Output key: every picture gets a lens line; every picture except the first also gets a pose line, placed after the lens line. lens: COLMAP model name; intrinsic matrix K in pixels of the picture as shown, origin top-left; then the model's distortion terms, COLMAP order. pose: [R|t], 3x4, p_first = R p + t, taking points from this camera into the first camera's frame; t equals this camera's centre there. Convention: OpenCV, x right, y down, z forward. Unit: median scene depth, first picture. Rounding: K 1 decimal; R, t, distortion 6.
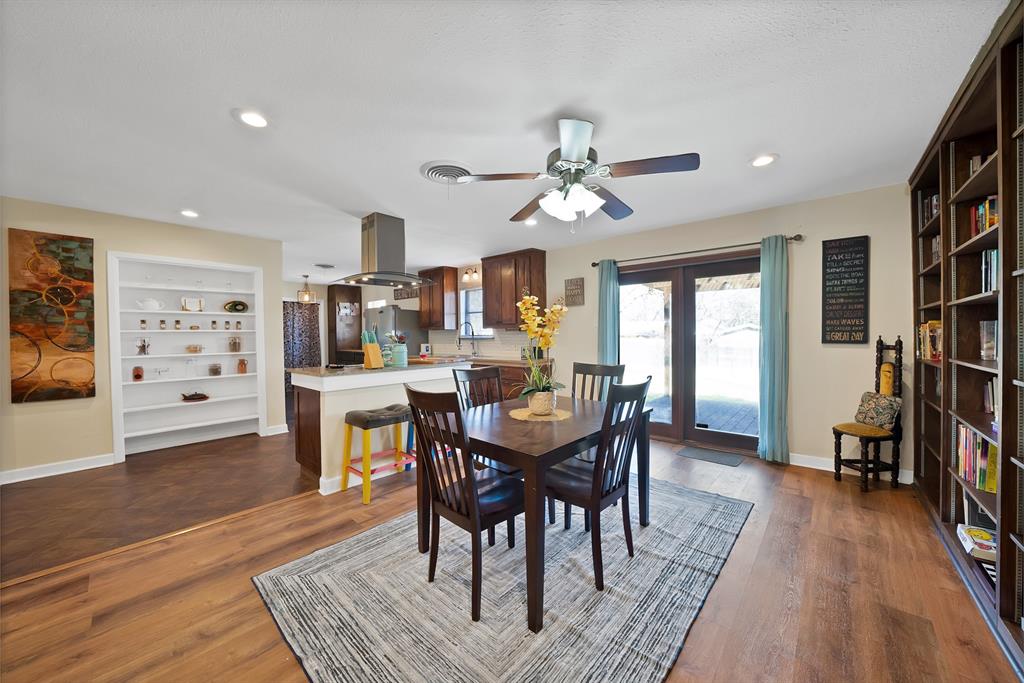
lens RADIAL K [[368.8, 0, 509.1], [0, 368.8, 345.5], [0, 0, 1]] dist [-0.015190, 0.000173]
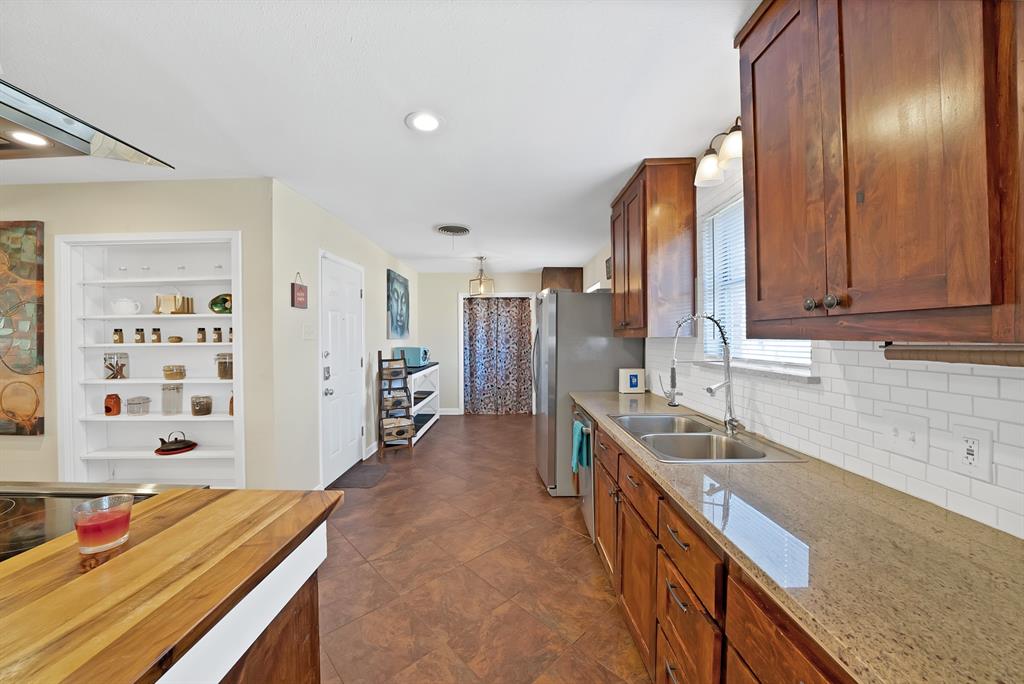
lens RADIAL K [[364.6, 0, 512.0], [0, 364.6, 342.0], [0, 0, 1]] dist [-0.032798, 0.000067]
pose [[0.655067, 0.017057, -0.755378, 0.001199], [-0.021776, 0.999756, 0.003691, -0.063729], [0.755257, 0.014031, 0.655279, 1.121368]]
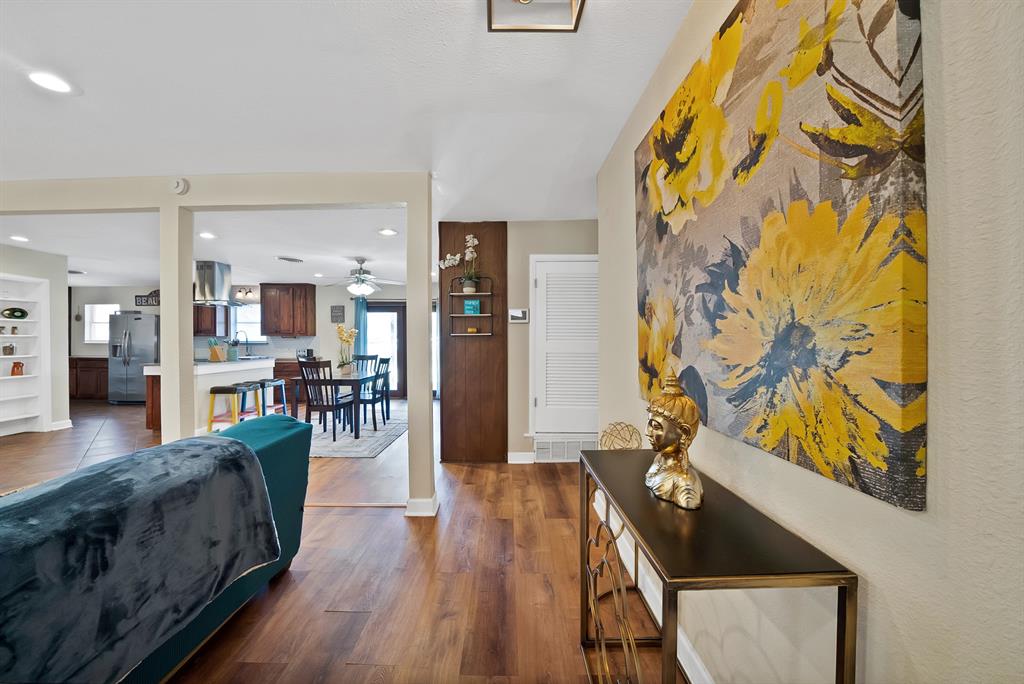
lens RADIAL K [[368.8, 0, 509.1], [0, 368.8, 346.0], [0, 0, 1]] dist [-0.015190, 0.000173]
pose [[0.752949, -0.001794, 0.658076, -0.396194], [0.013919, 0.999816, -0.013200, 0.028297], [-0.657931, 0.019098, 0.752836, -0.858259]]
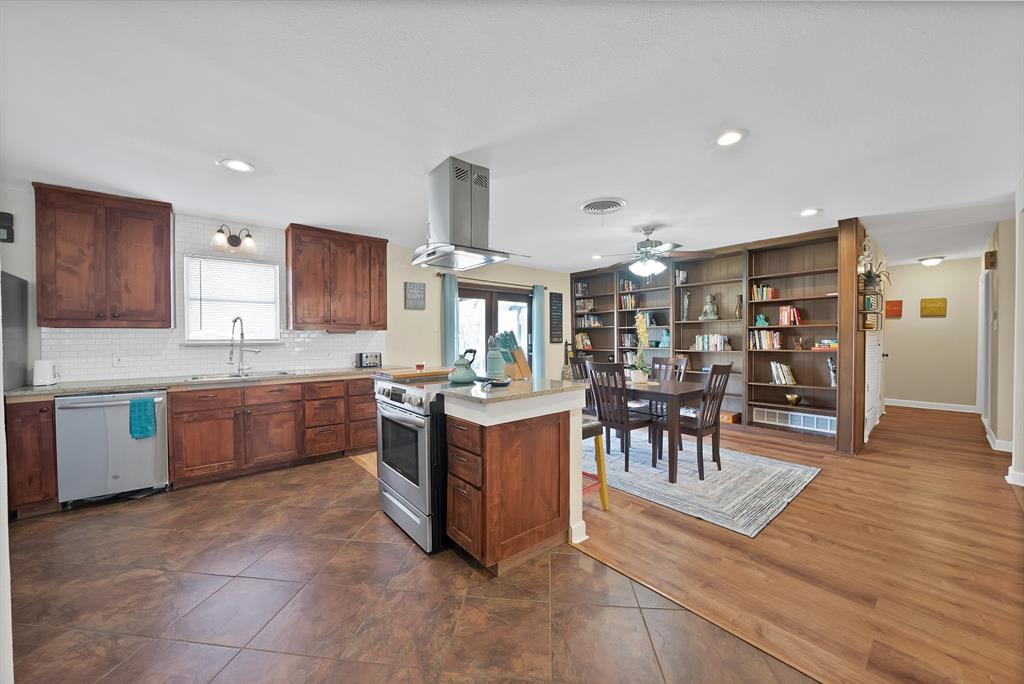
lens RADIAL K [[359.8, 0, 512.0], [0, 359.8, 342.0], [0, 0, 1]] dist [-0.019999, 0.000105]
pose [[0.153601, -0.001649, 0.988132, -0.963391], [0.032713, 0.999459, -0.003417, -0.010638], [-0.987591, 0.032850, 0.153572, 0.772243]]
